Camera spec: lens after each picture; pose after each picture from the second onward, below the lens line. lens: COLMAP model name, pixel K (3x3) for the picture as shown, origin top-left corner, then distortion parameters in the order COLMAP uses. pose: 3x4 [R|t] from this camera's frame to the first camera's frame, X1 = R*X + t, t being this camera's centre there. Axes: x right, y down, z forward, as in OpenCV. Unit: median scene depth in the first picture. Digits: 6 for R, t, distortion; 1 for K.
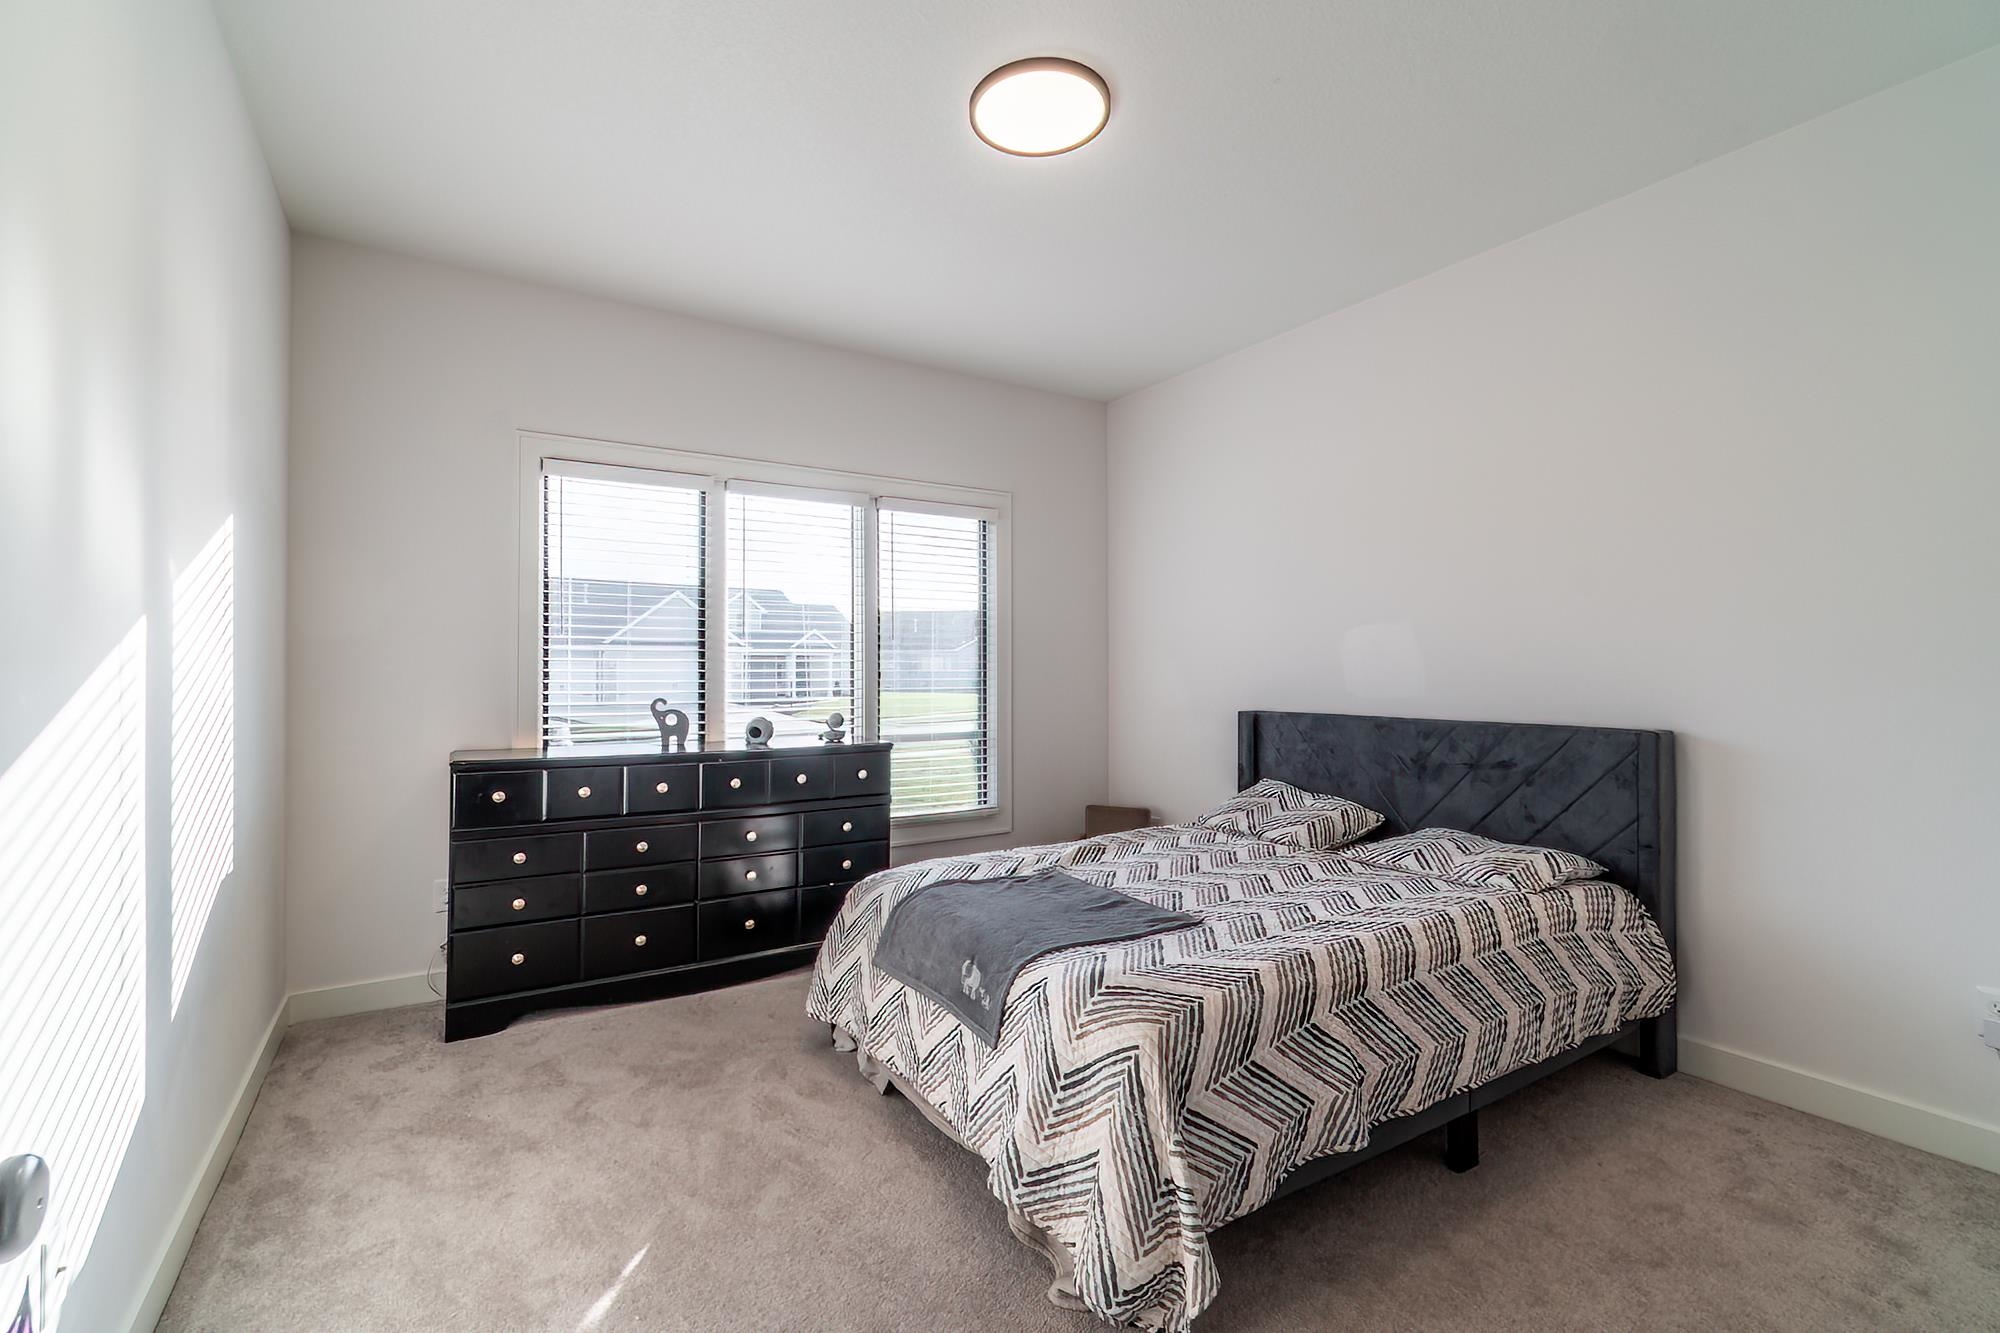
lens RADIAL K [[878.6, 0, 989.0], [0, 878.6, 656.8], [0, 0, 1]] dist [-0.009438, 0.003058]
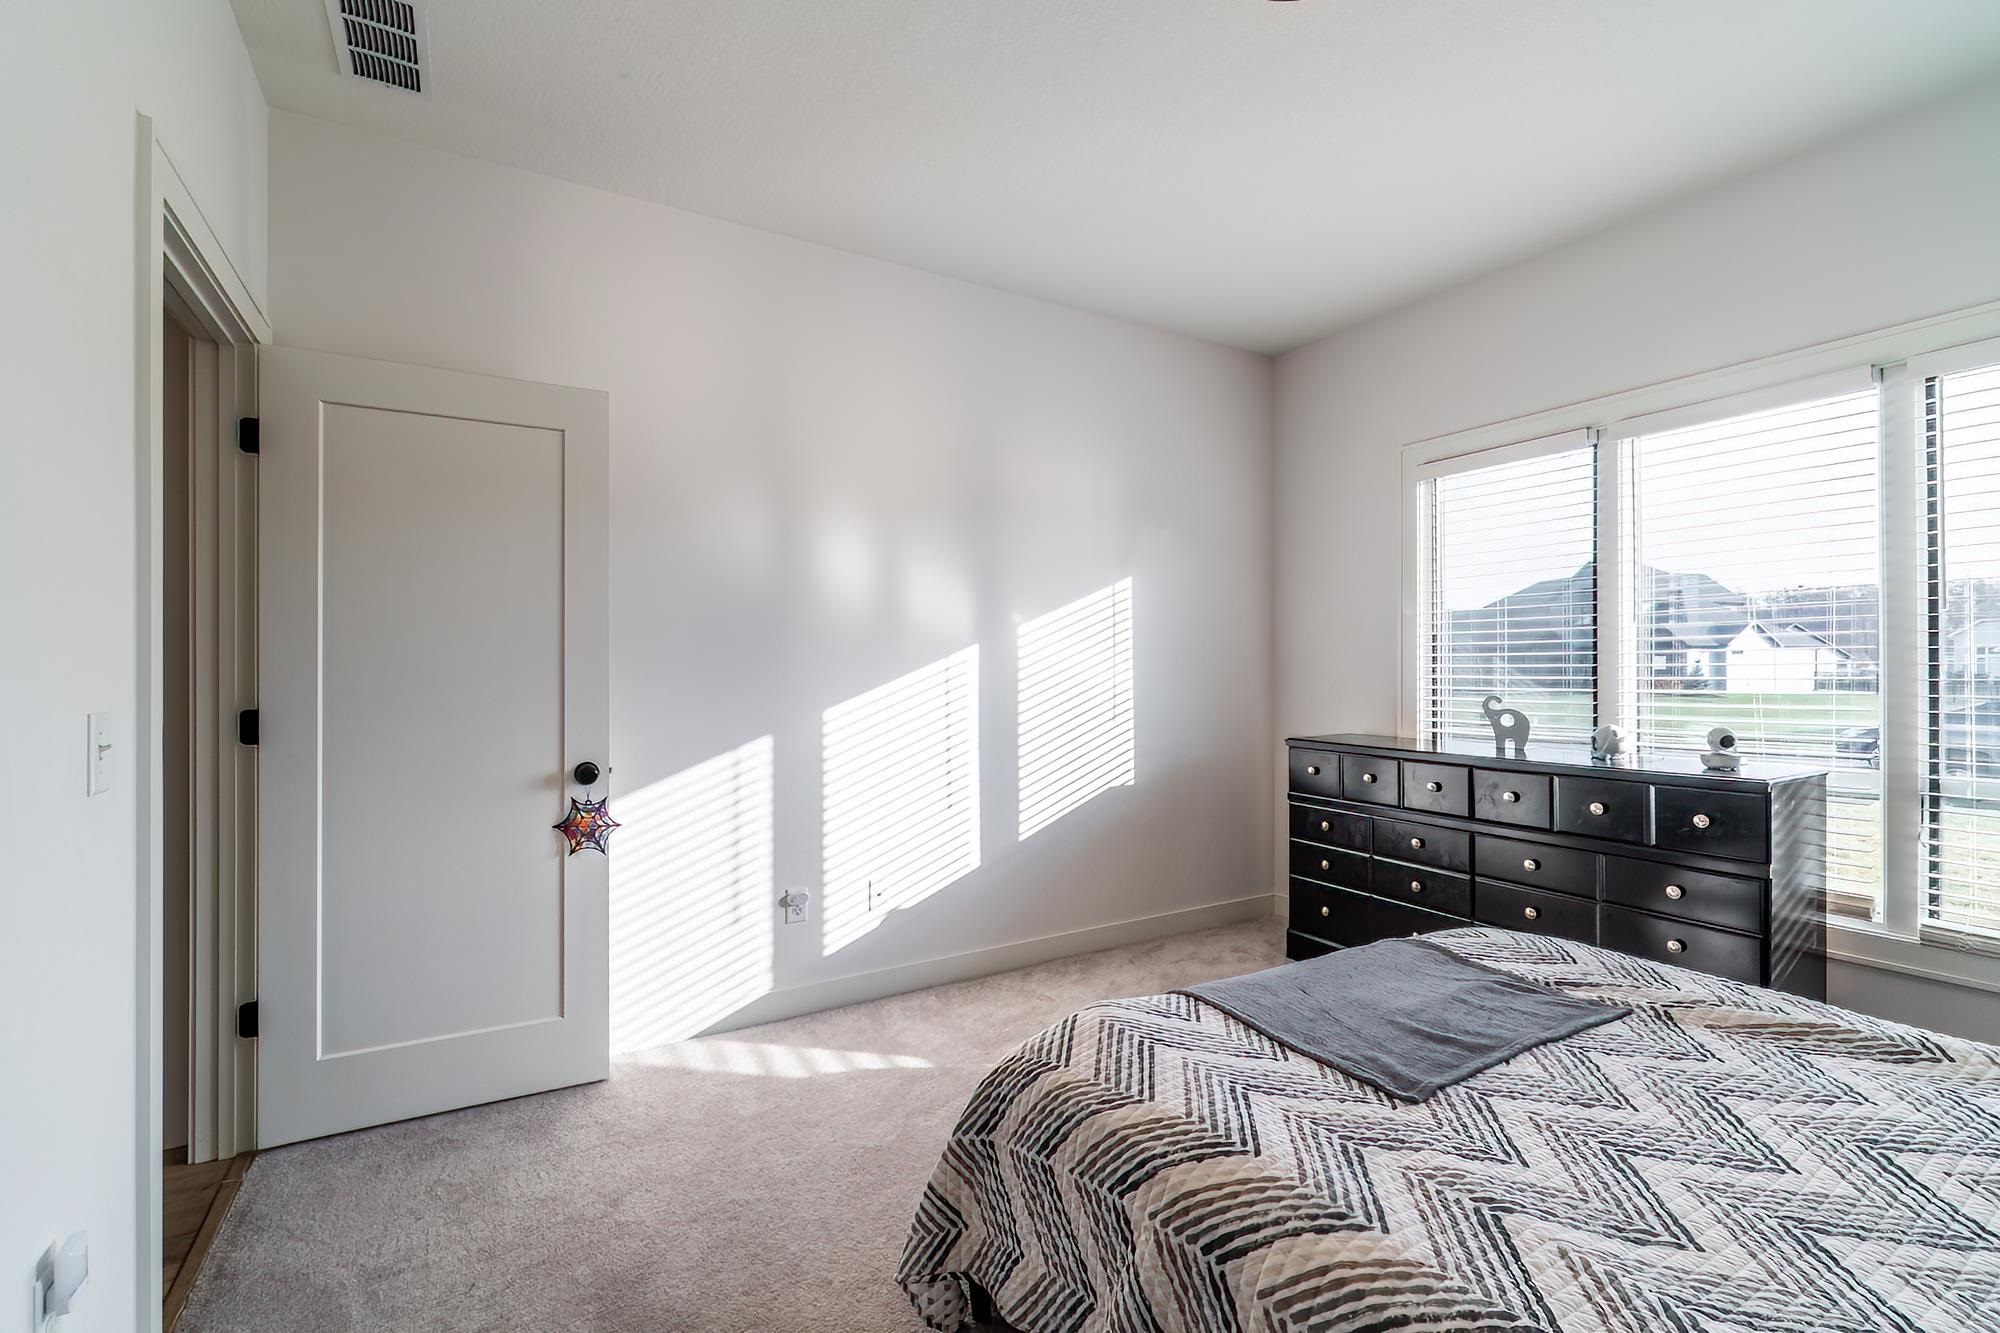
lens RADIAL K [[878.6, 0, 992.9], [0, 878.6, 674.8], [0, 0, 1]] dist [-0.009438, 0.003058]
pose [[-0.021329, 0.012094, -0.999699, 0.549955], [0.011426, 0.999864, 0.011852, 0.008355], [0.999707, -0.011170, -0.021464, 0.498289]]
